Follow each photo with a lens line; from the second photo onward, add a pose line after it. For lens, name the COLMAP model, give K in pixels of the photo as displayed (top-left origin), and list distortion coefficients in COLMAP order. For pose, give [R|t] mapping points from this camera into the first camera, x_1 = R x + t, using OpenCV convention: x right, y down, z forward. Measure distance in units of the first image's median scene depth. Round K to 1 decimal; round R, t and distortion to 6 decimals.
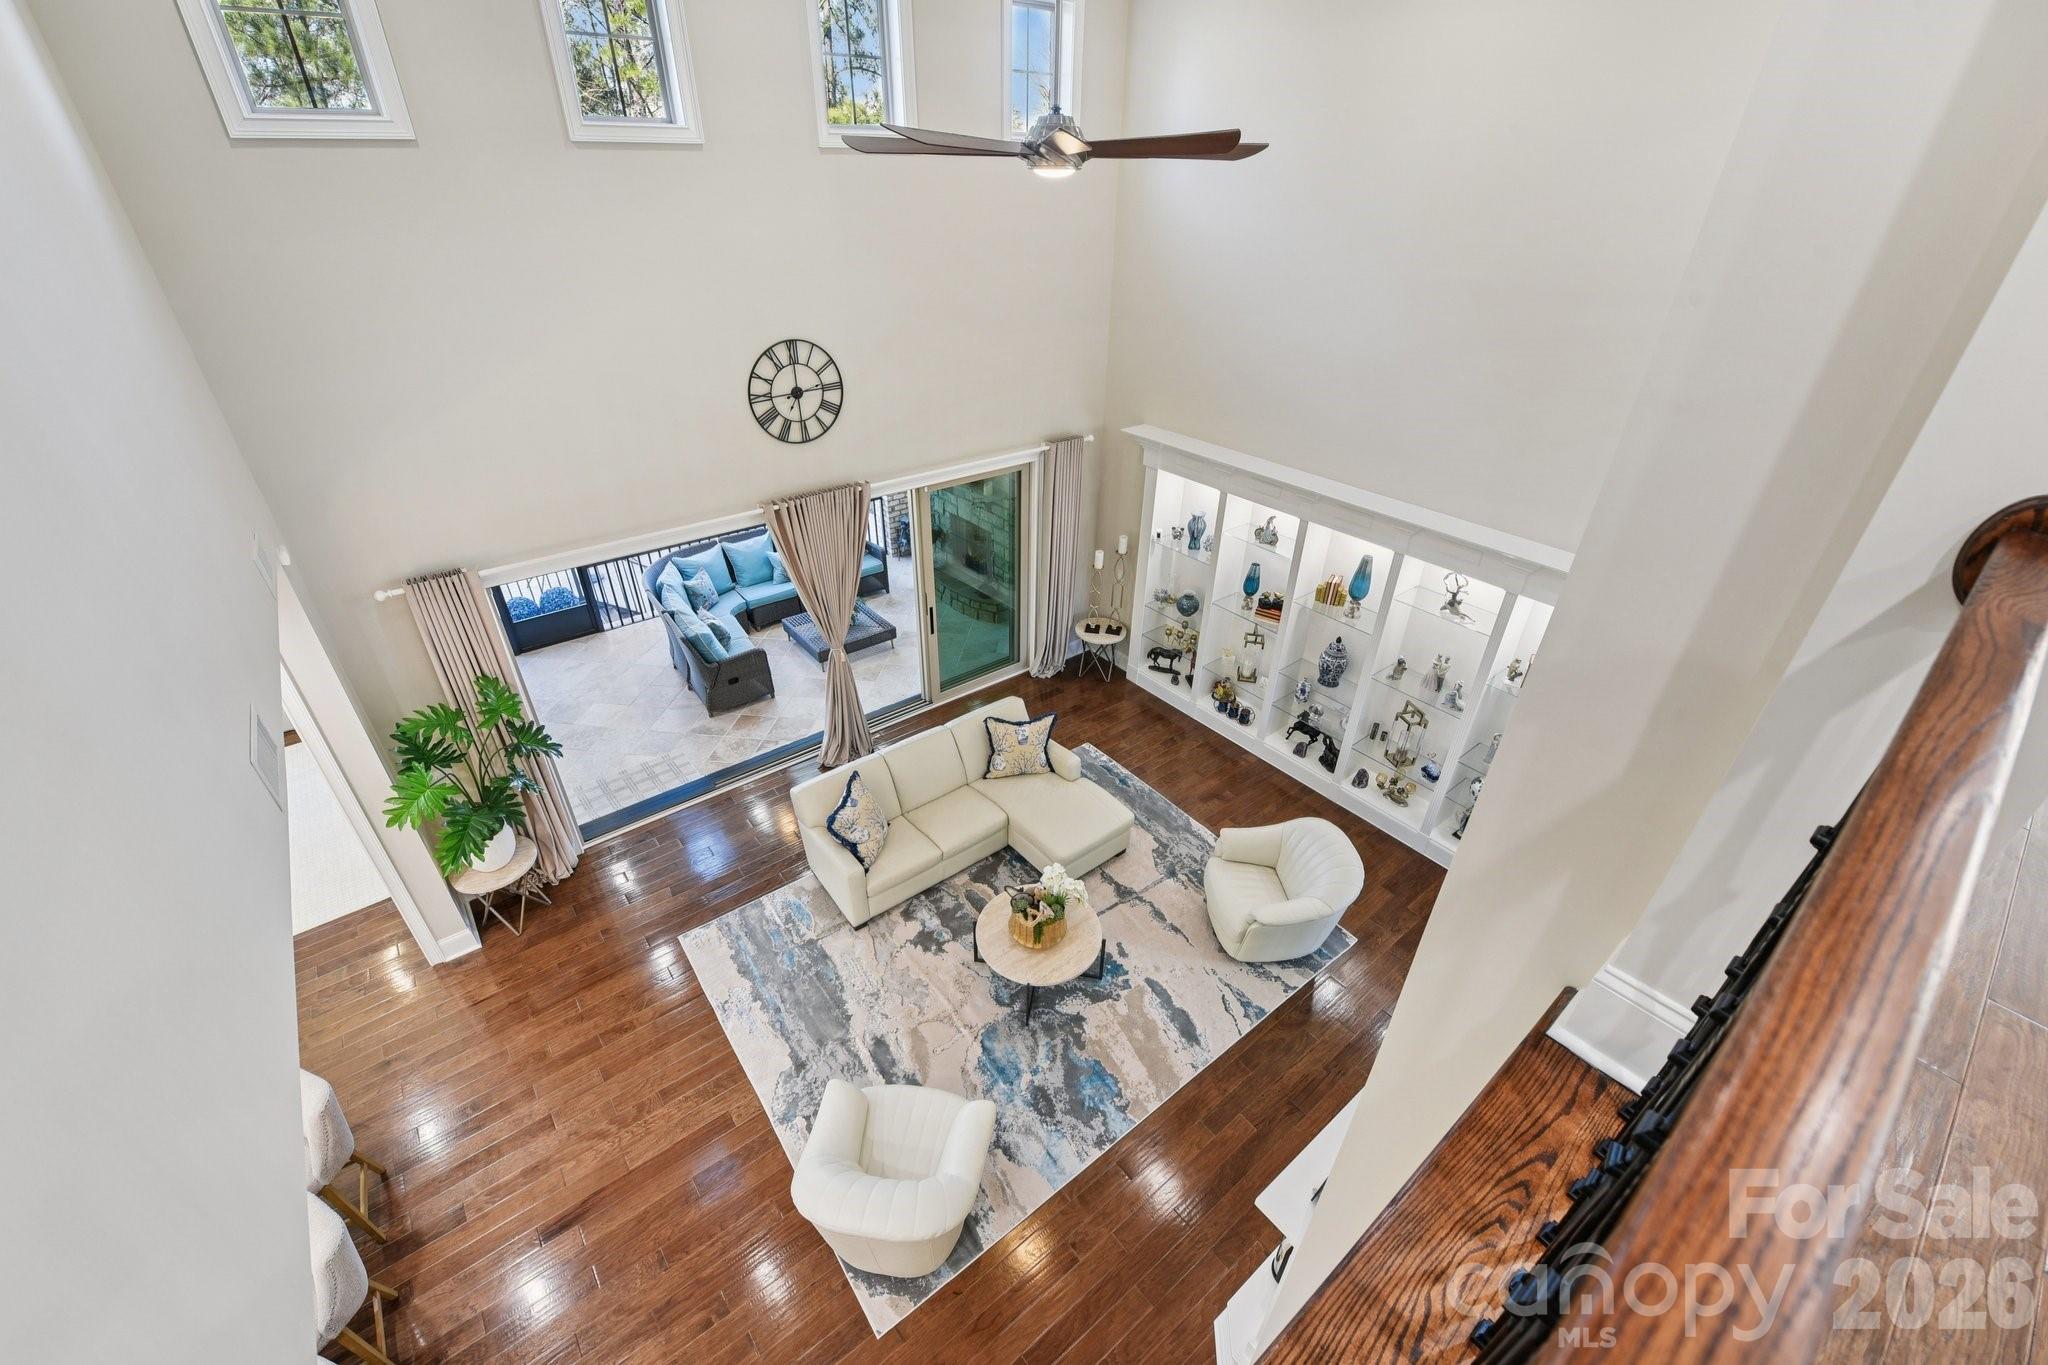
lens RADIAL K [[817.6, 0, 1022.8], [0, 817.6, 687.8], [0, 0, 1]] dist [-0.021865, -0.000453]
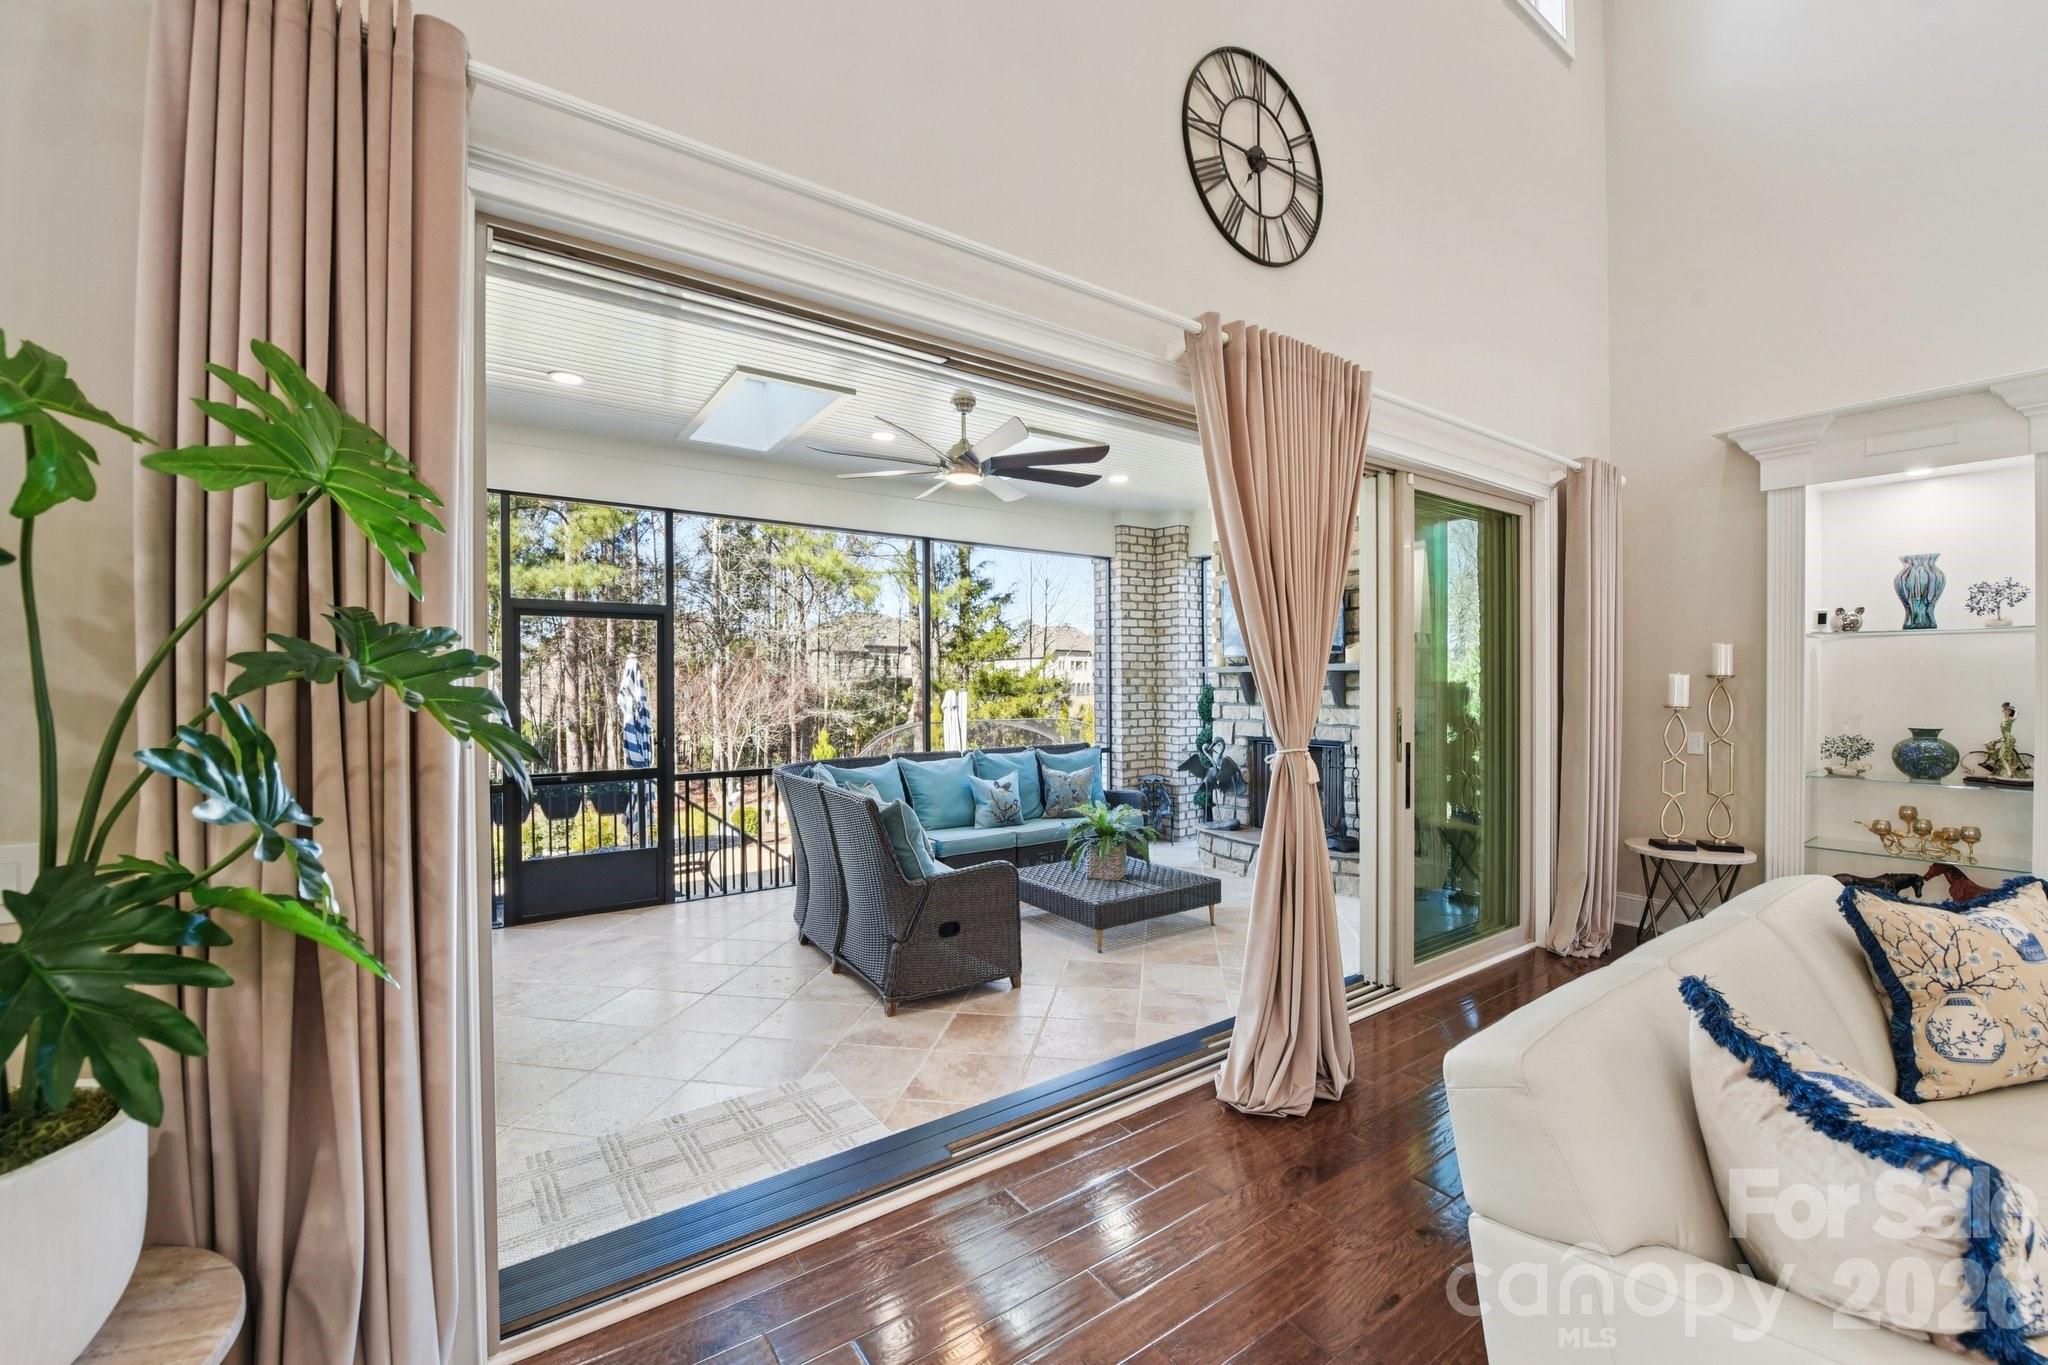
lens RADIAL K [[817.6, 0, 1025.2], [0, 817.6, 679.5], [0, 0, 1]] dist [-0.021865, -0.000453]
pose [[0.998062, -0.012816, -0.060893, -0.303438], [-0.021528, 0.847019, -0.531126, 0.121830], [0.058385, 0.531408, 0.845102, 0.584755]]
